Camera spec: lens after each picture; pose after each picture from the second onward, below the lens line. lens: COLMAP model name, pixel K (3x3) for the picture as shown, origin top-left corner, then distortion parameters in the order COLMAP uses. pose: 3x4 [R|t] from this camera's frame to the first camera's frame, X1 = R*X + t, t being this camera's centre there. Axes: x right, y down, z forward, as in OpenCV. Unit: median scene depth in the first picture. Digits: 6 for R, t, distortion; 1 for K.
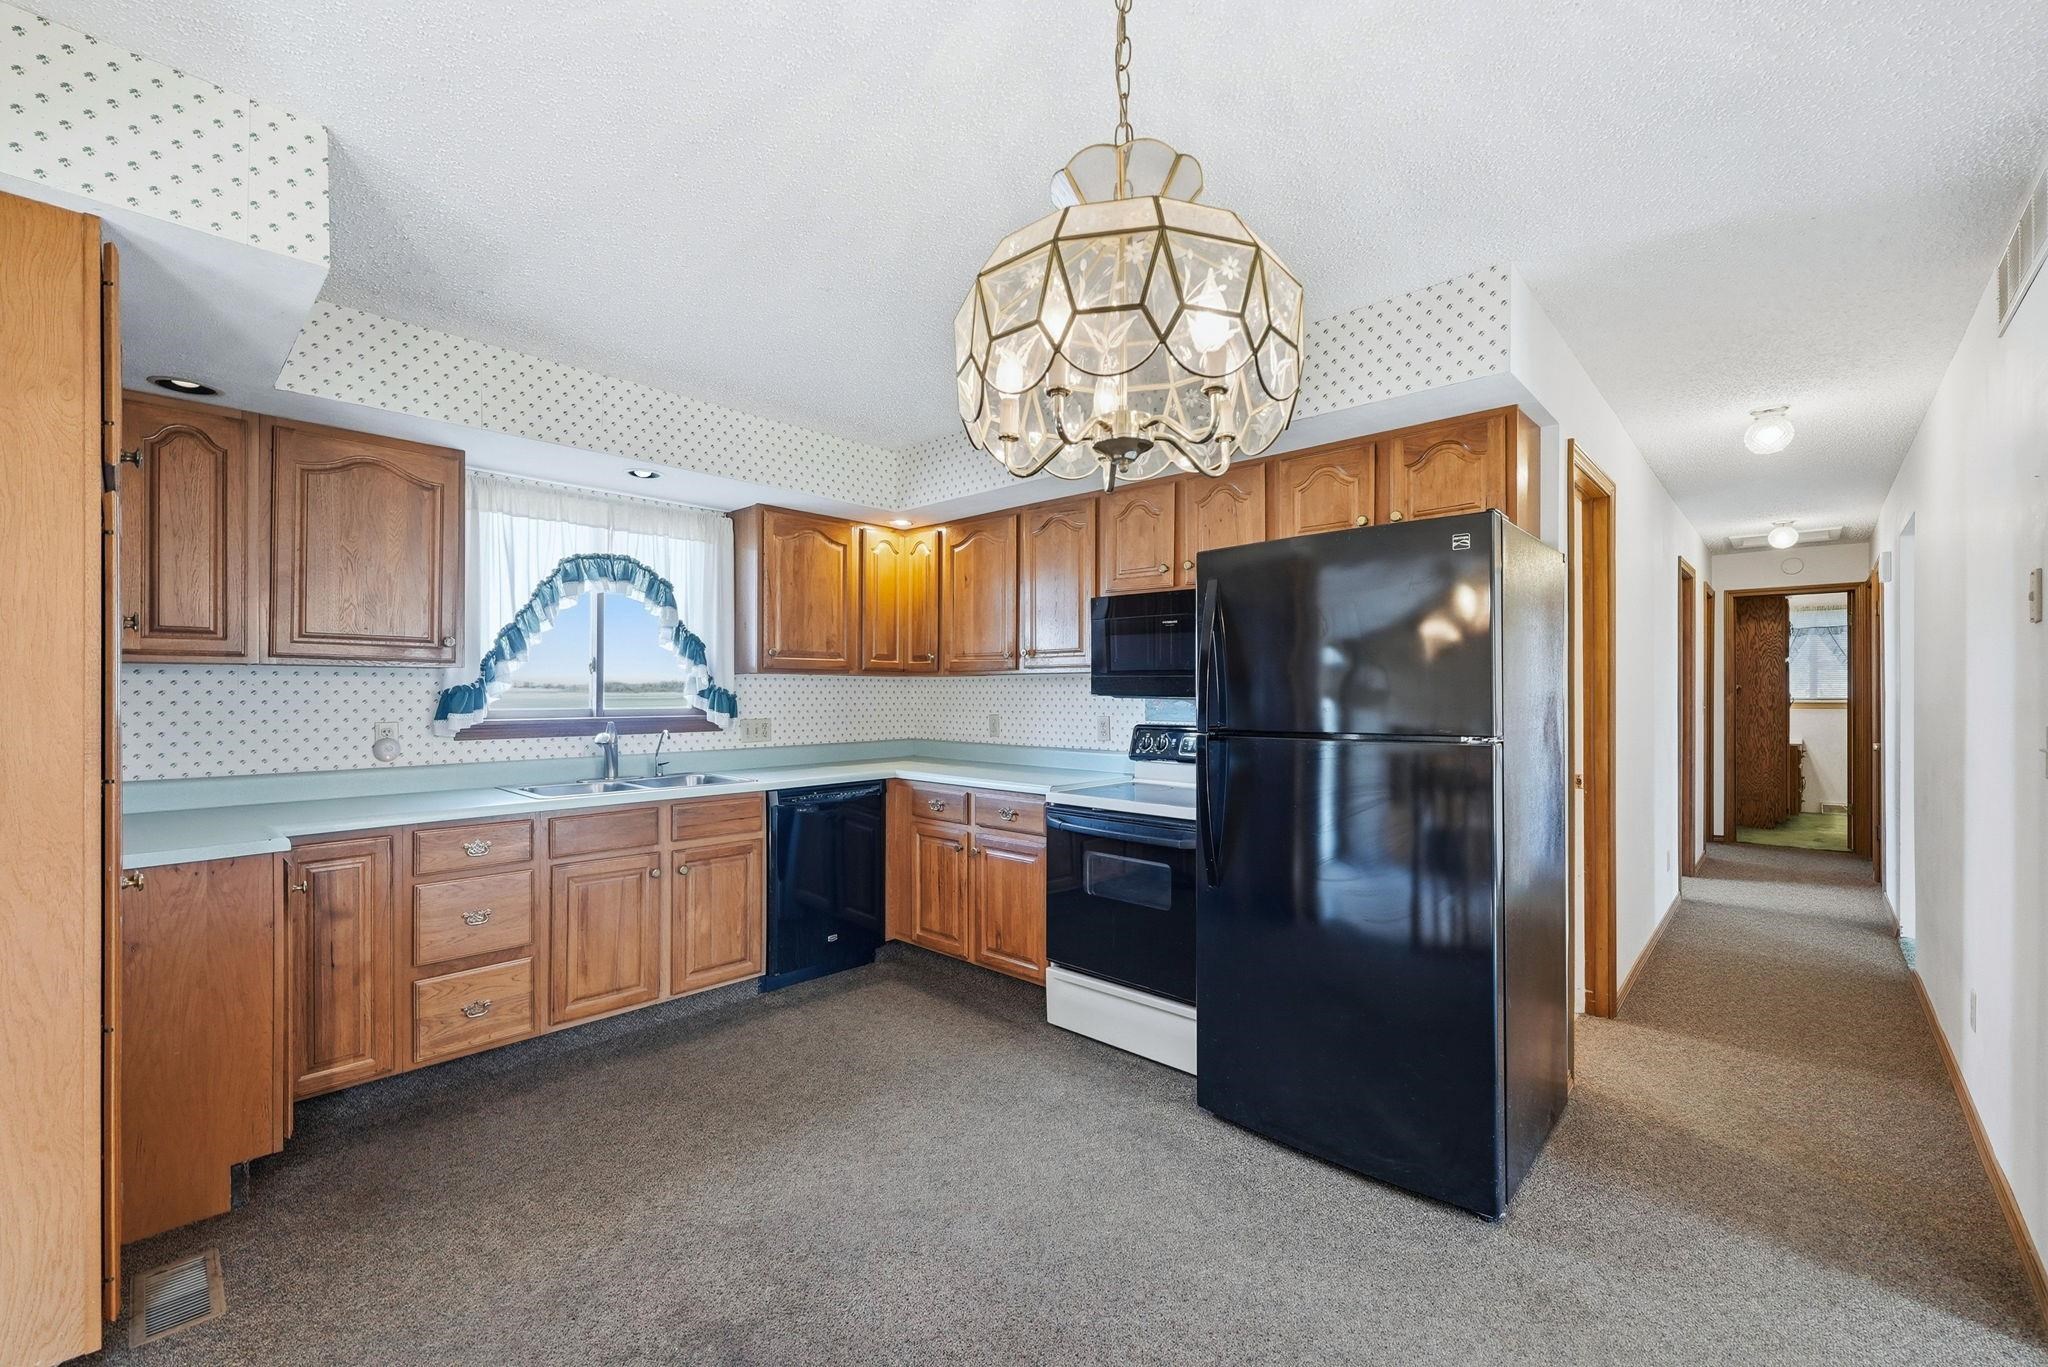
lens RADIAL K [[838.6, 0, 1012.3], [0, 838.6, 691.3], [0, 0, 1]] dist [0.001253, -0.000236]
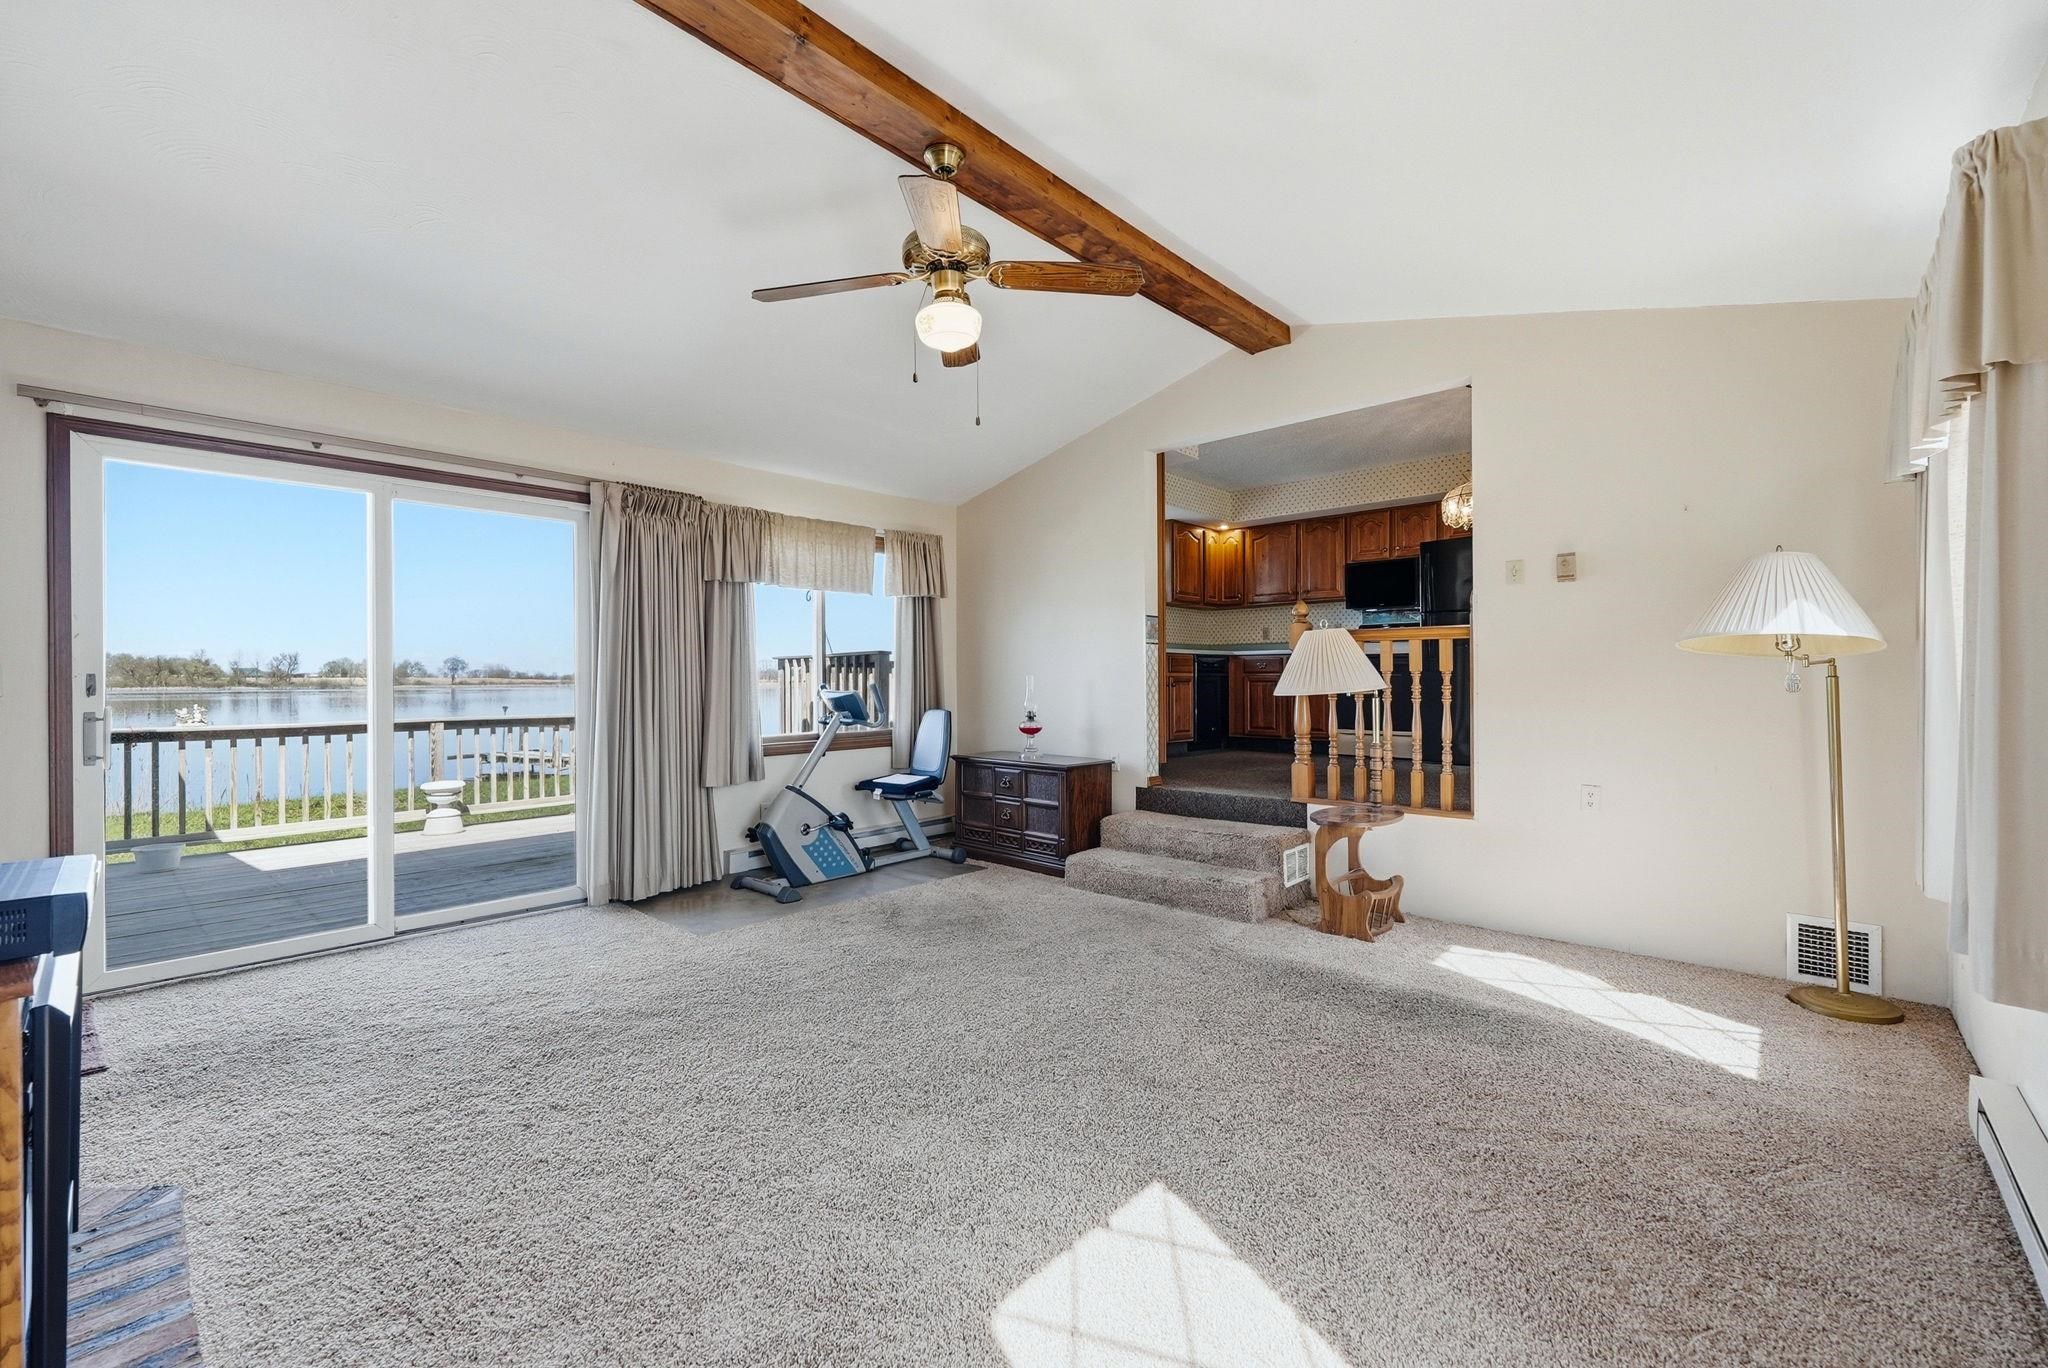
lens RADIAL K [[838.6, 0, 1023.9], [0, 838.6, 674.2], [0, 0, 1]] dist [0.001253, -0.000236]
pose [[0.999959, -0.003706, 0.008238, -0.763204], [0.003773, 0.999959, -0.008184, 0.189451], [-0.008208, 0.008215, 0.999933, -1.163024]]
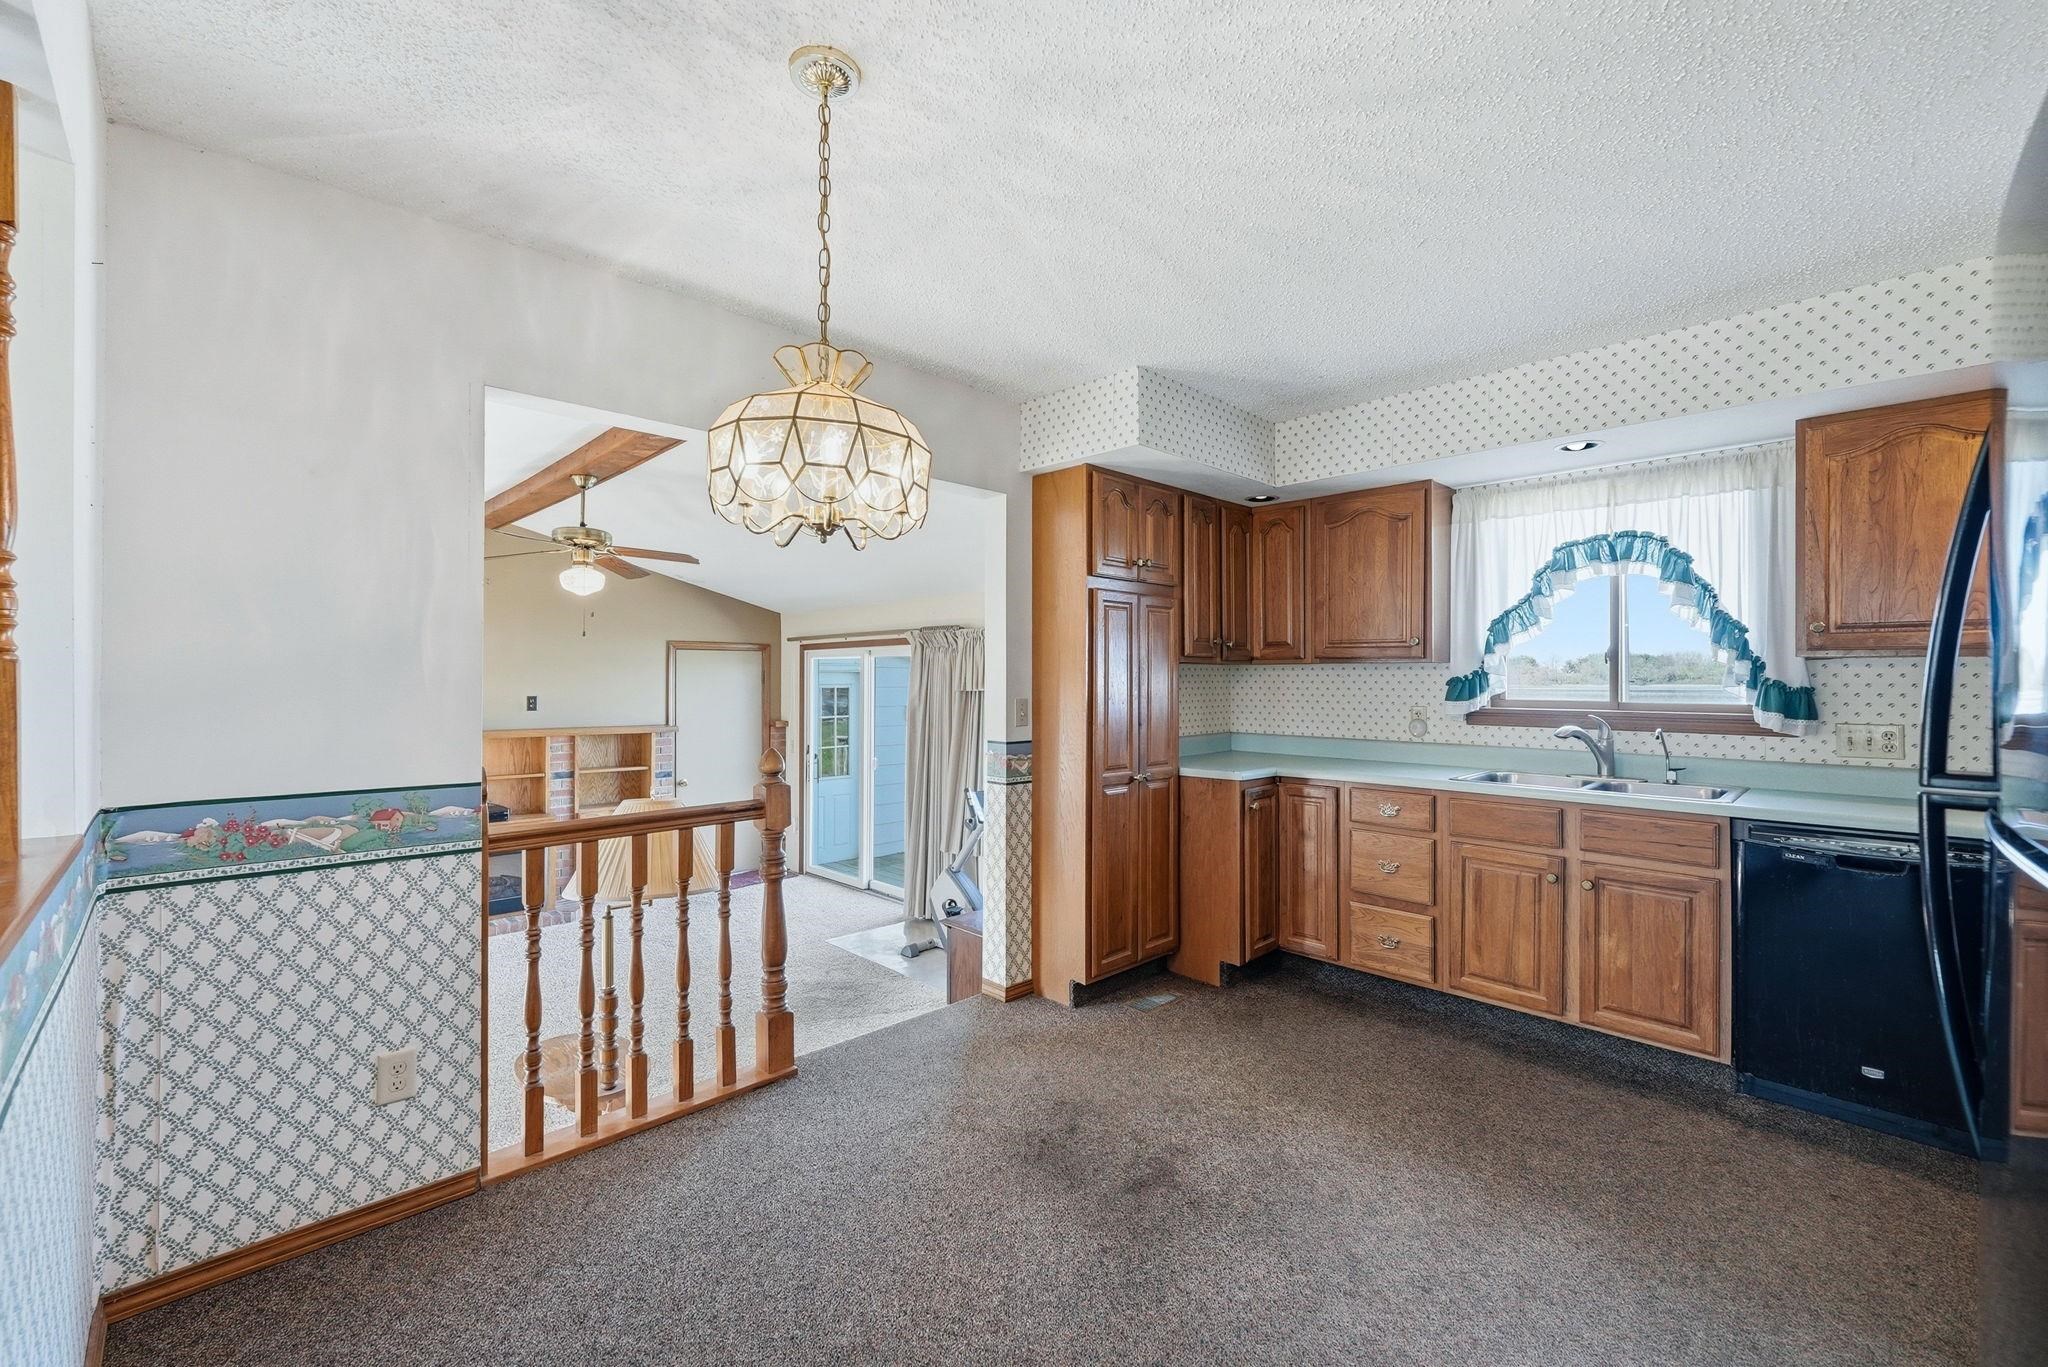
lens RADIAL K [[838.6, 0, 1024.7], [0, 838.6, 674.4], [0, 0, 1]] dist [0.001253, -0.000236]
pose [[-0.038200, -0.004337, -0.999261, 0.490196], [-0.001997, 0.999989, -0.004264, -0.003766], [0.999268, 0.001832, -0.038208, 0.418210]]
